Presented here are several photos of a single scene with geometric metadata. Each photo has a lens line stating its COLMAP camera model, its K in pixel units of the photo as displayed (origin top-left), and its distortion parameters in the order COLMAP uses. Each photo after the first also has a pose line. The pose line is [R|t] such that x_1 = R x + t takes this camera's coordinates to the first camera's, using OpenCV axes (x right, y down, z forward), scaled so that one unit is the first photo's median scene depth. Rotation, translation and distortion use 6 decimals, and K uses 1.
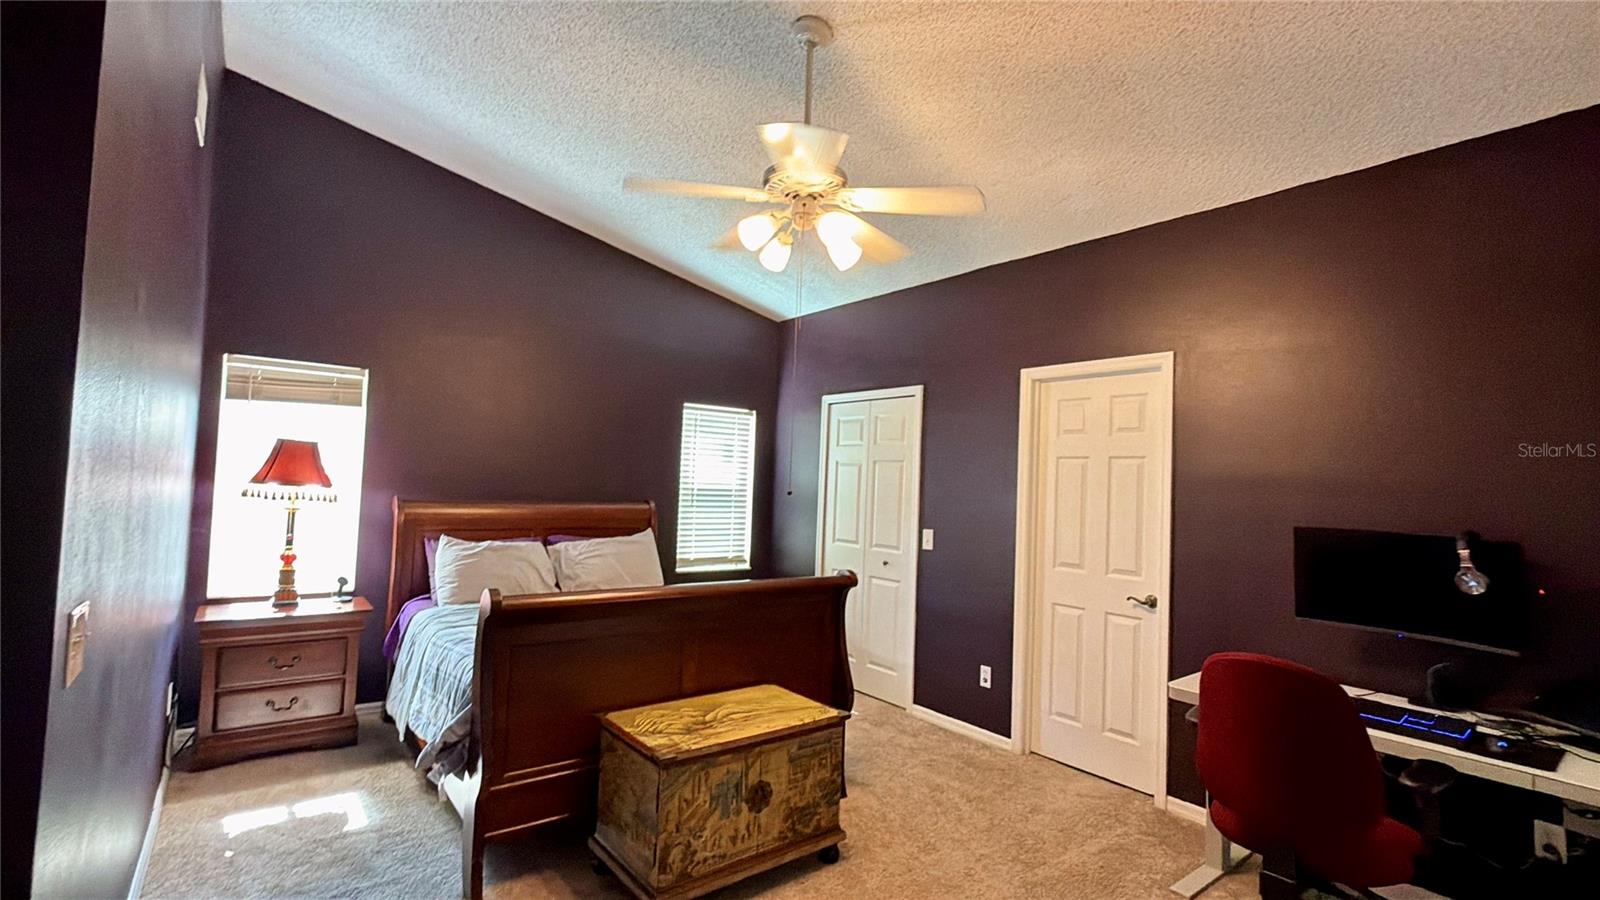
lens RADIAL K [[718.0, 0, 802.0], [0, 718.0, 451.4], [0, 0, 1]] dist [-0.002678, 0.001230]
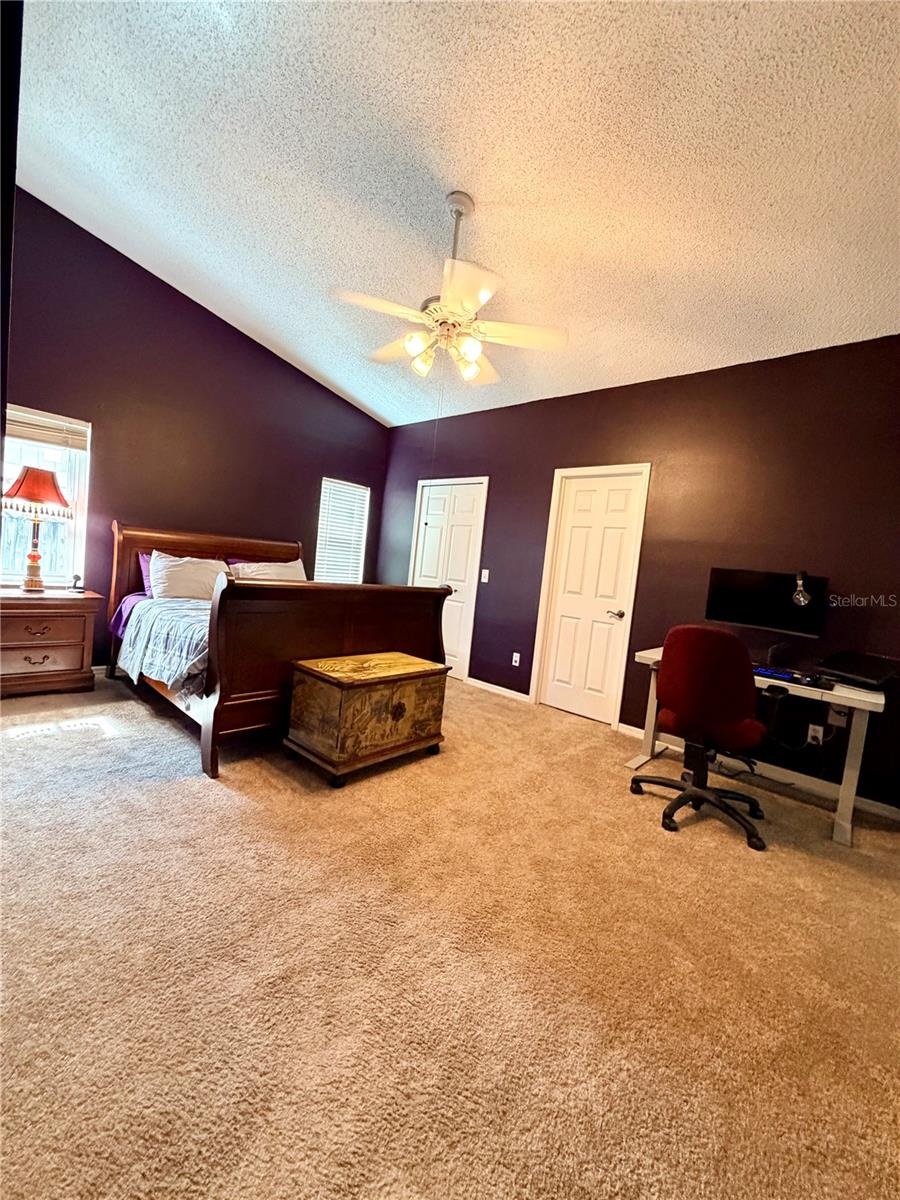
lens RADIAL K [[478.5, 0, 449.2], [0, 478.5, 596.9], [0, 0, 1]] dist [-0.000135, -0.000780]
pose [[0.983336, 0.050282, 0.174703, -0.117334], [-0.070870, 0.990987, 0.113680, 0.076042], [-0.167413, -0.124167, 0.978037, -0.029294]]
